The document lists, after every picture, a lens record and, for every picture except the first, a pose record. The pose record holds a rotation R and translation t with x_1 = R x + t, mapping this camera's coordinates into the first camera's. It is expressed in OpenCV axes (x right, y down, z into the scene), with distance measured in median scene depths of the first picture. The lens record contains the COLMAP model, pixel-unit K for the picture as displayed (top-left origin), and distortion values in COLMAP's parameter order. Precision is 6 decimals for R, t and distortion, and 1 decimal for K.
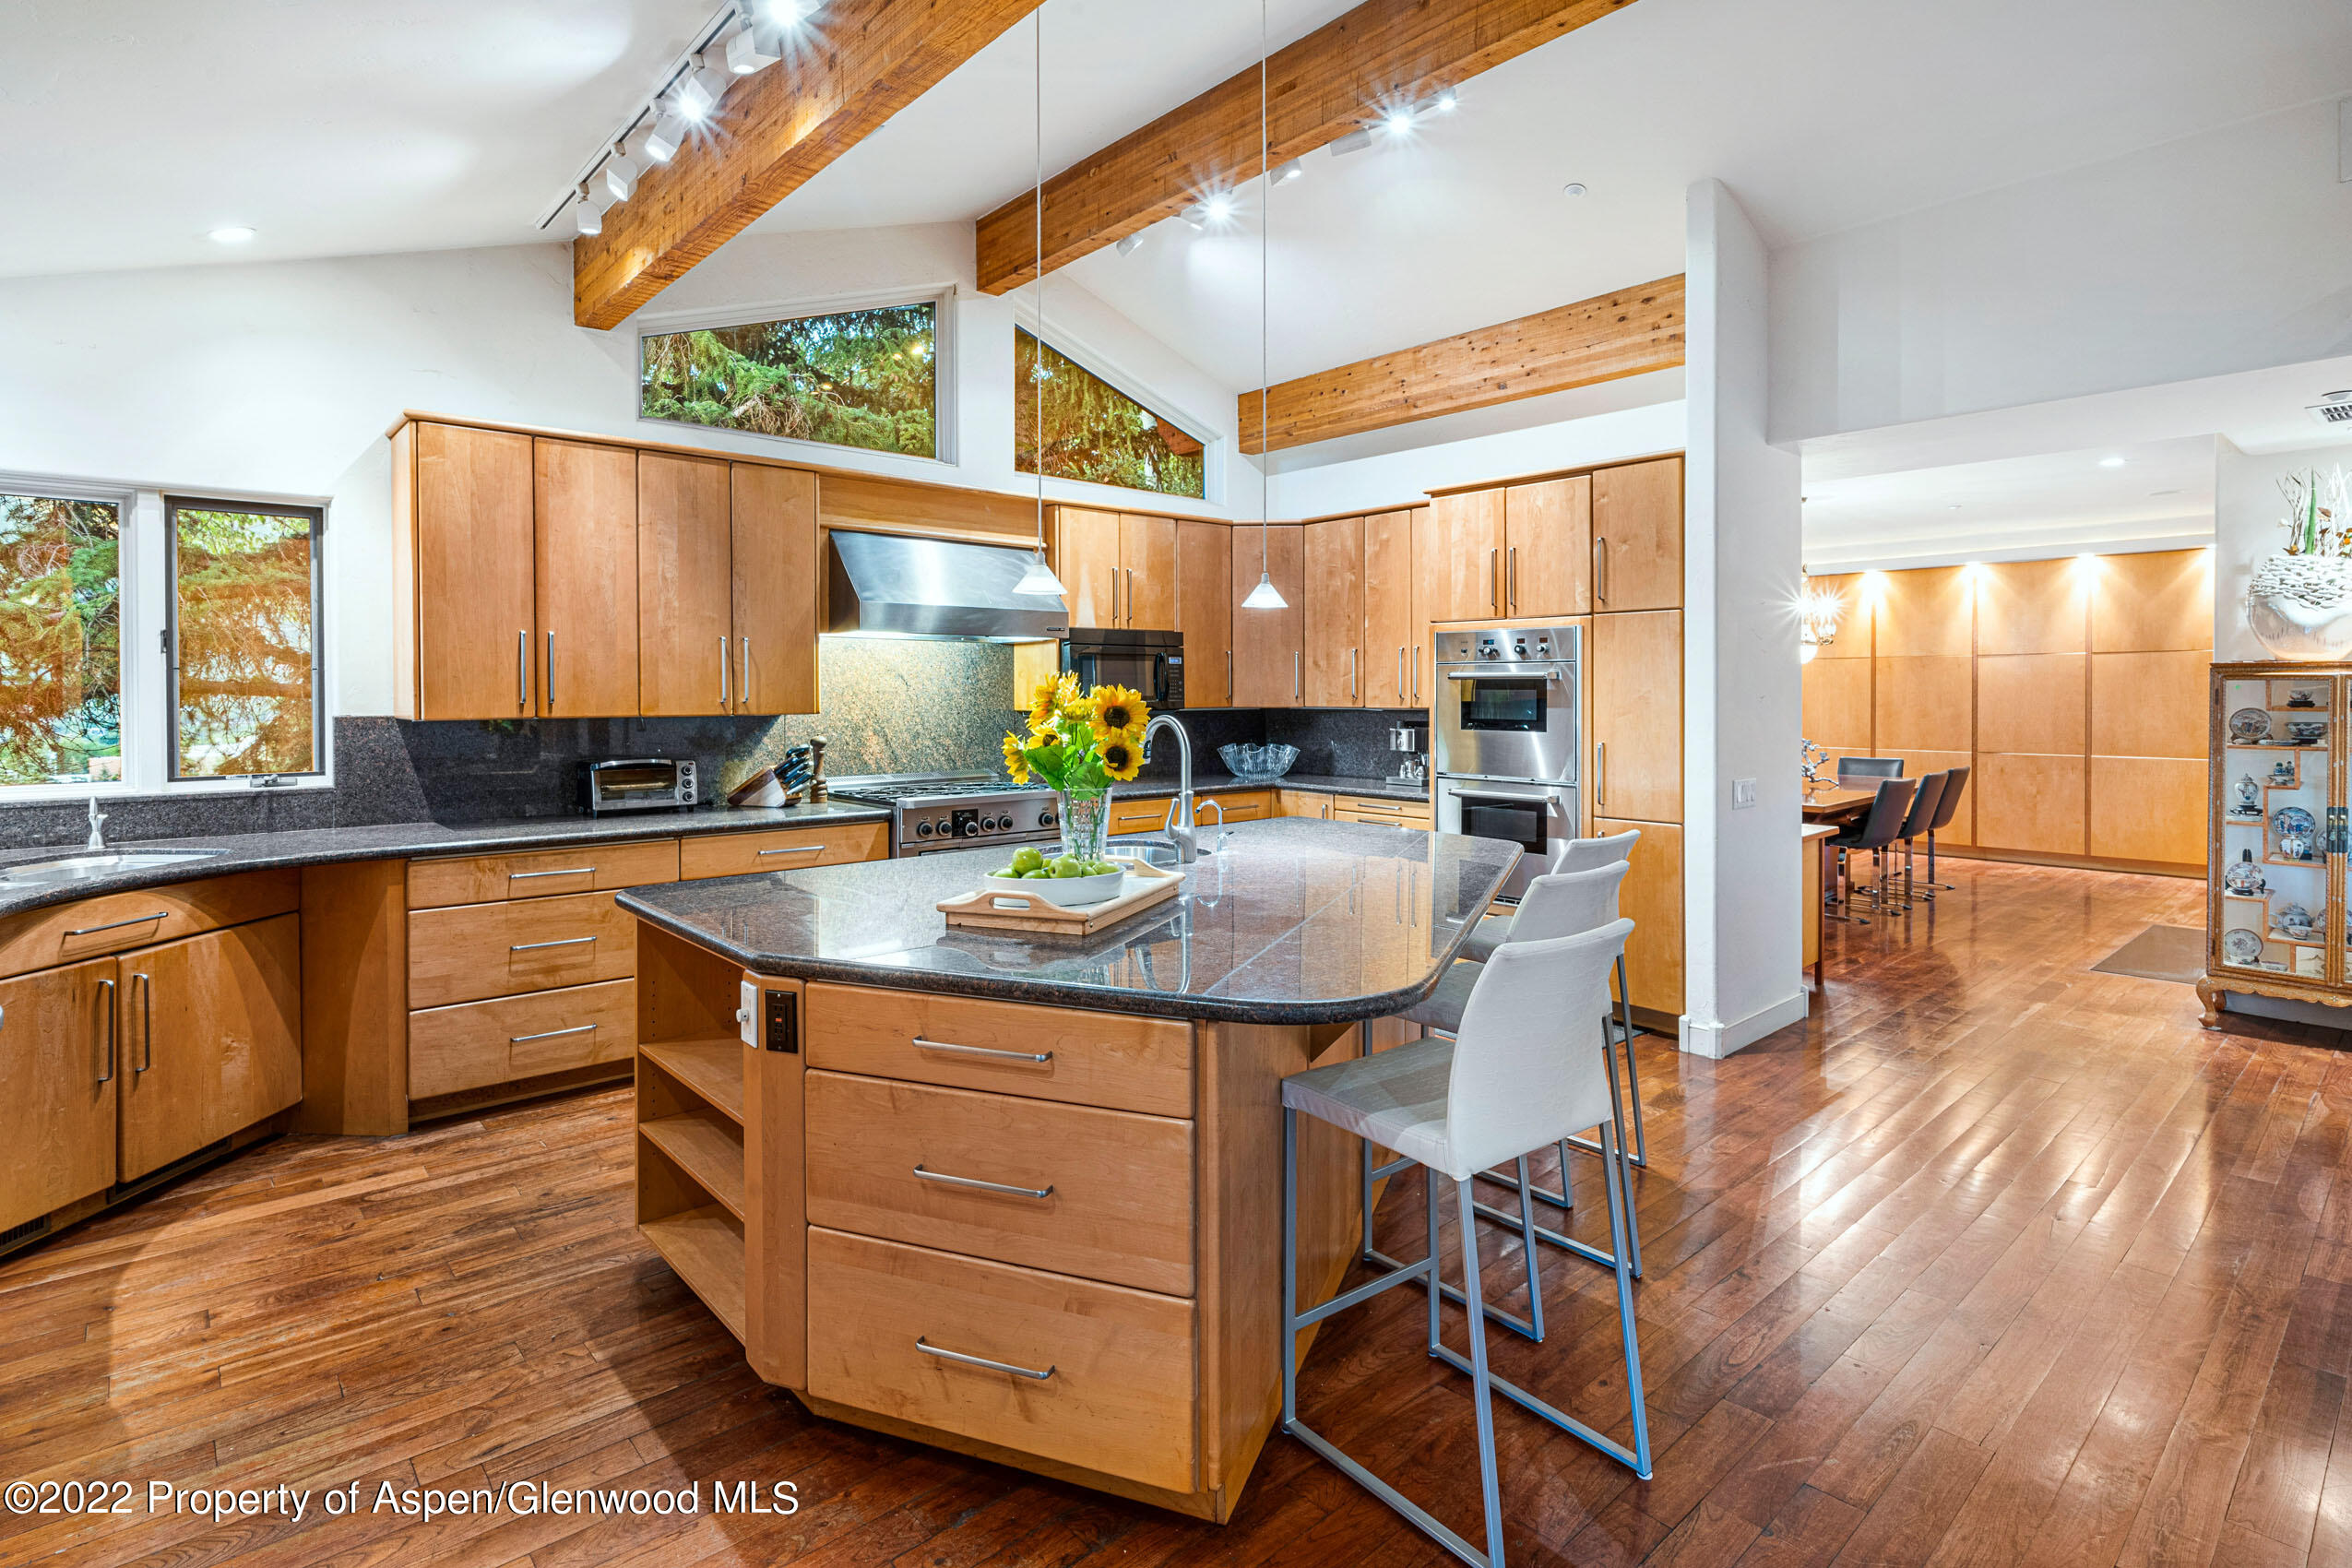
lens RADIAL K [[1155.4, 0, 1173.5], [0, 1155.4, 699.2], [0, 0, 1]] dist [-0.003902, 0.000642]
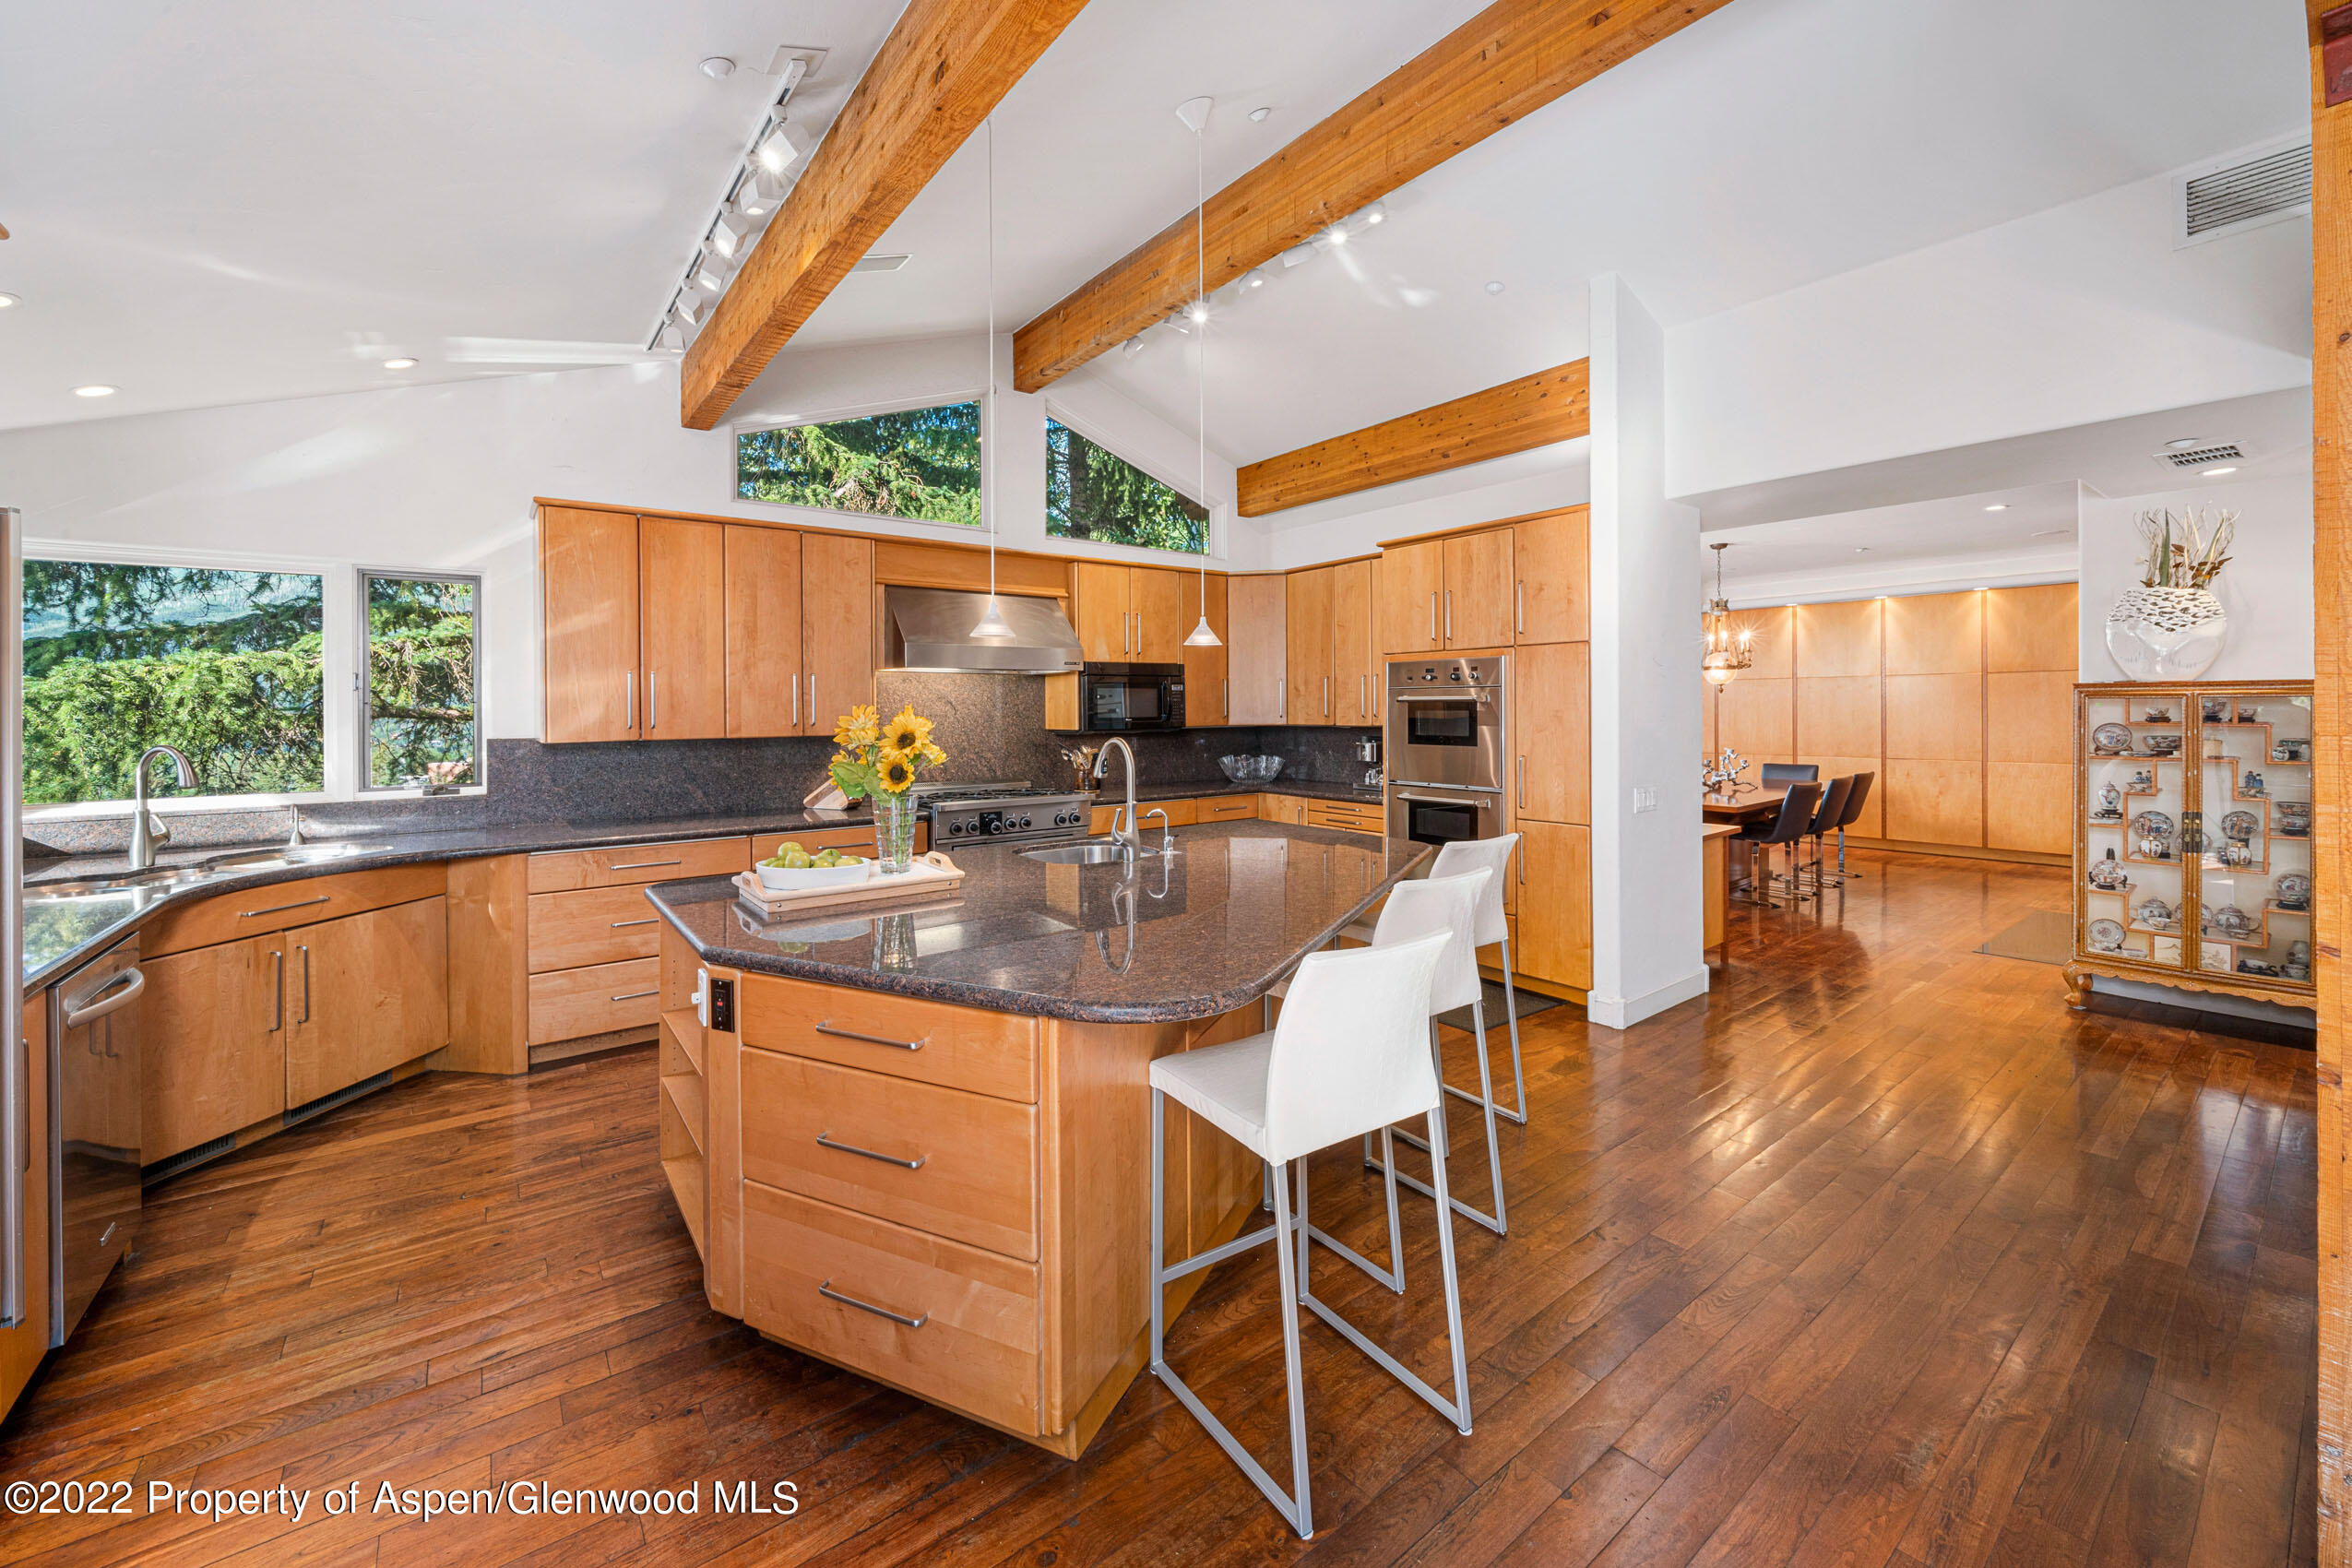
lens RADIAL K [[919.0, 0, 1168.9], [0, 919.0, 709.1], [0, 0, 1]] dist [-0.006829, -0.000216]
pose [[0.997232, -0.006454, -0.074075, 0.084988], [0.006076, 0.999967, -0.005338, -0.007254], [0.074107, 0.004873, 0.997238, 0.043767]]
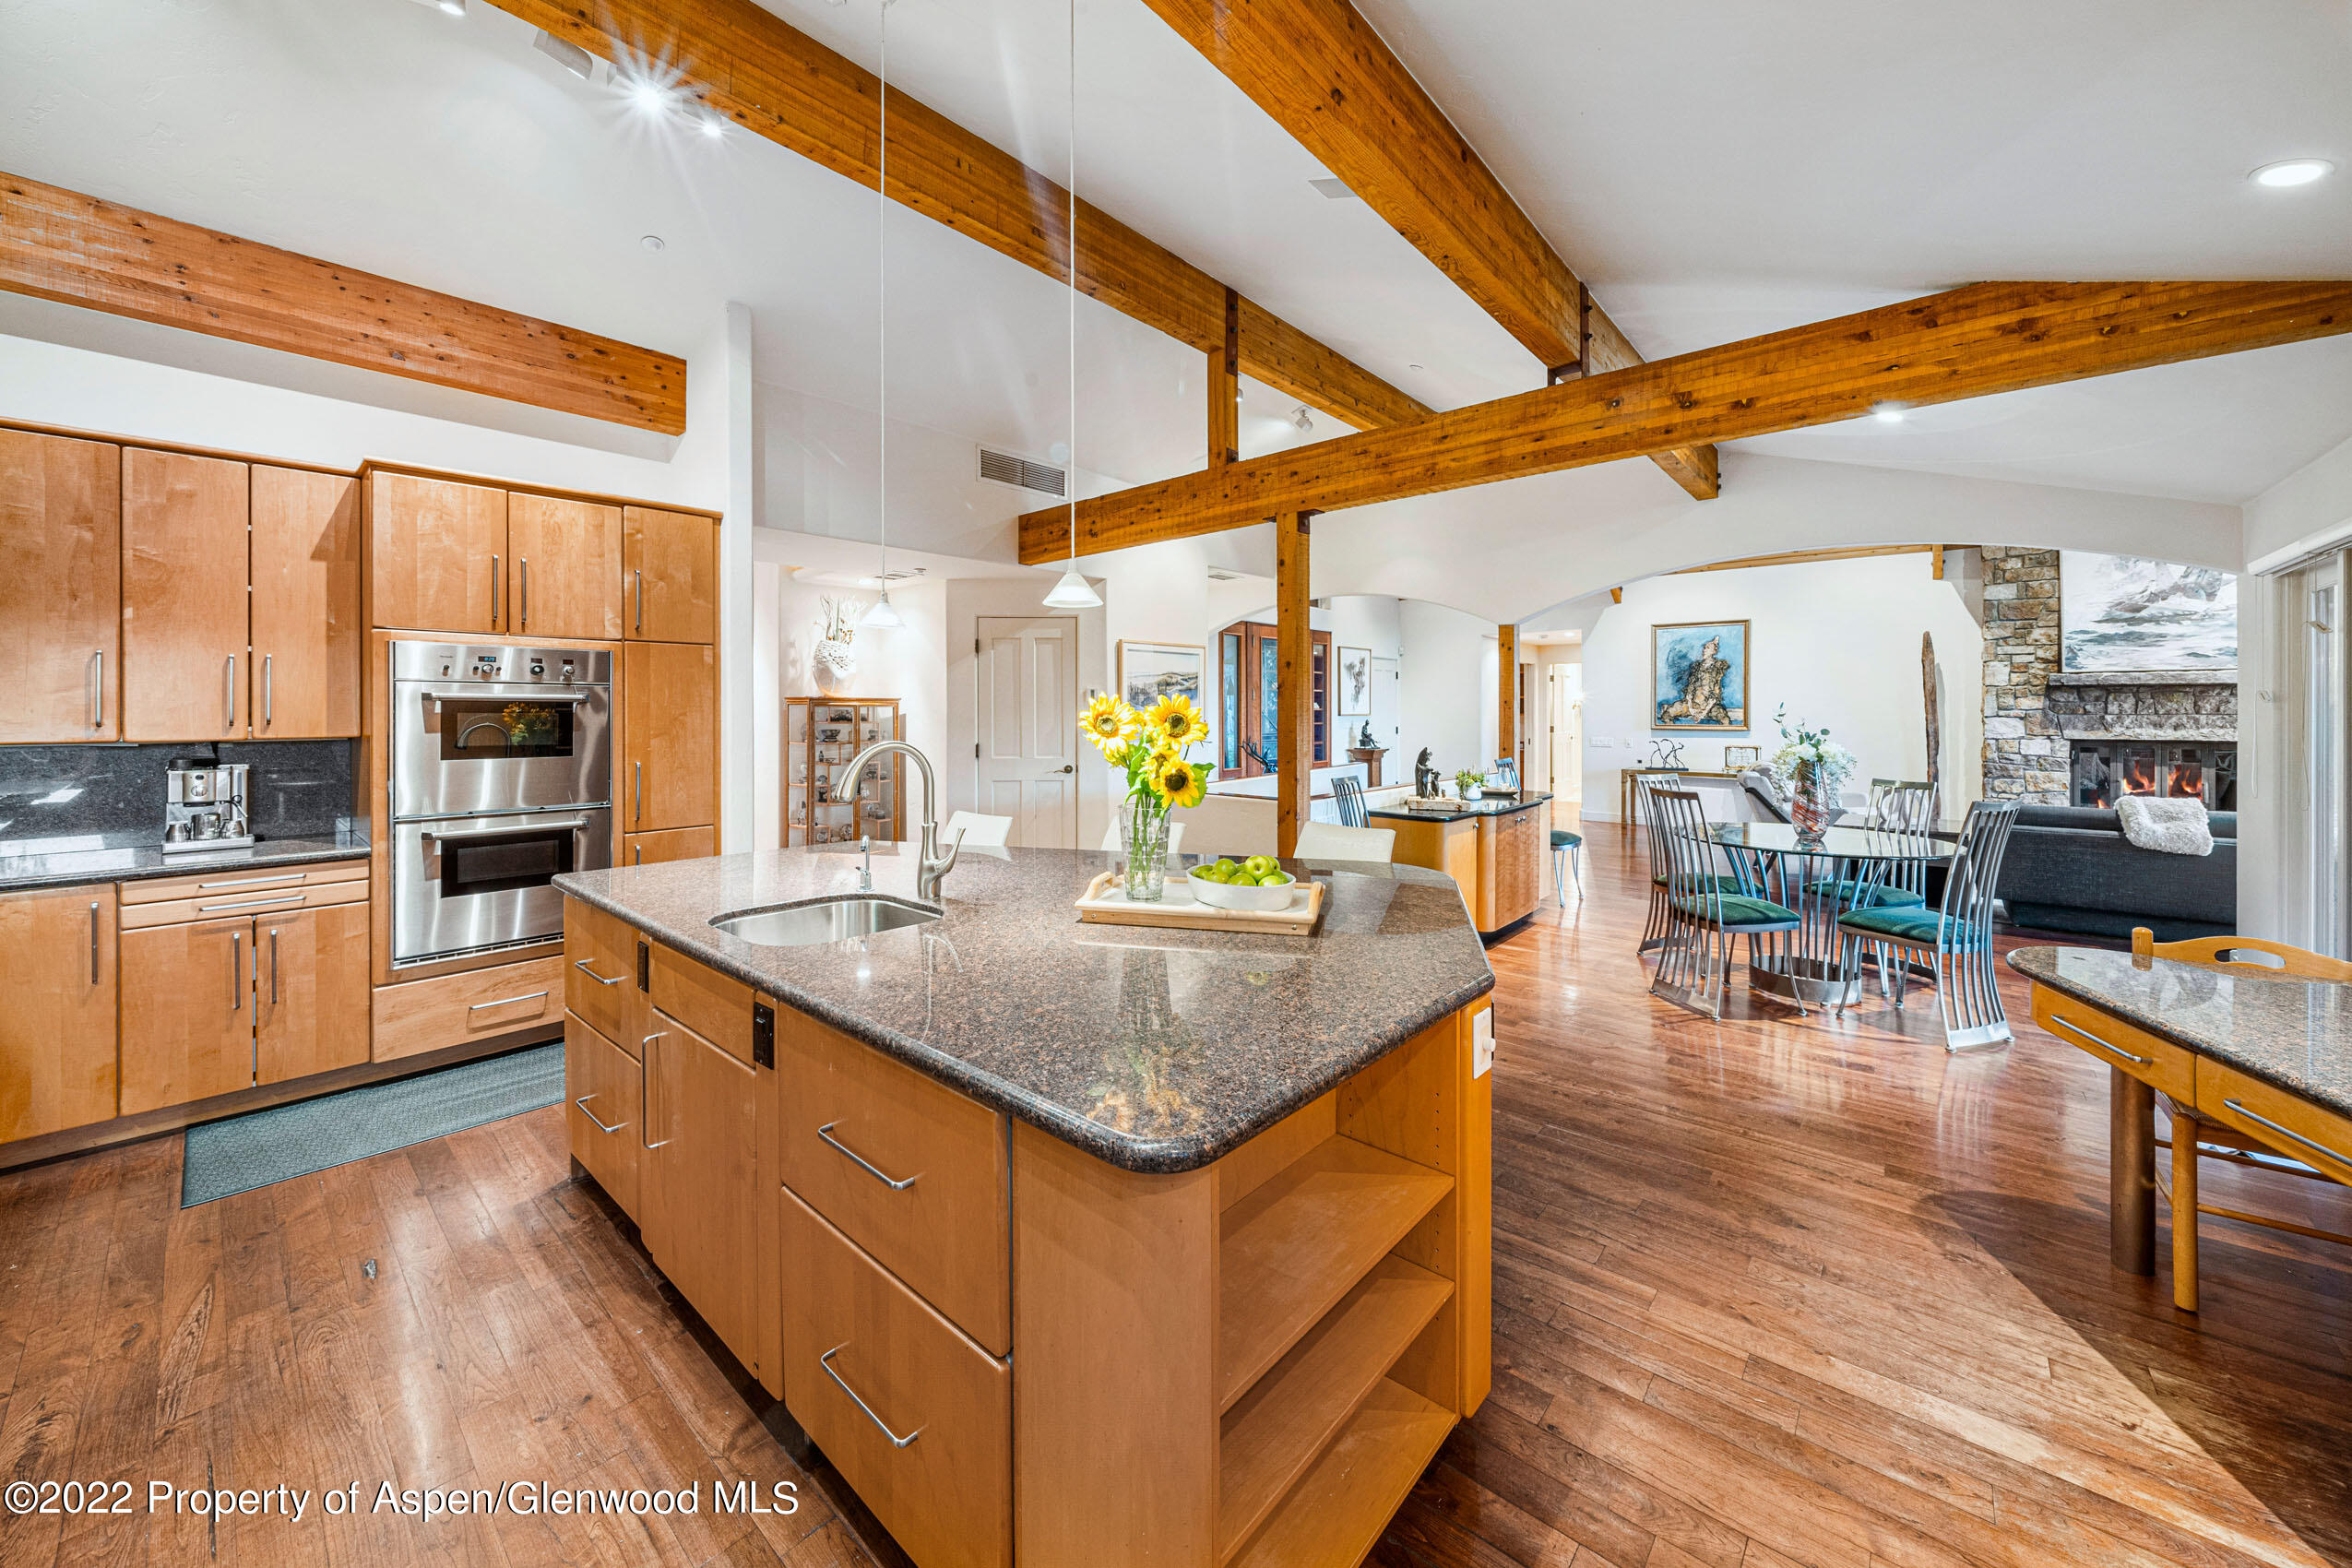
lens RADIAL K [[870.2, 0, 1156.3], [0, 870.2, 707.6], [0, 0, 1]] dist [0.000288, 0.000028]
pose [[-0.108796, 0.003919, 0.994056, -0.507704], [0.010317, 0.999943, -0.002813, -0.006398], [-0.994011, 0.009950, -0.108830, 0.646015]]
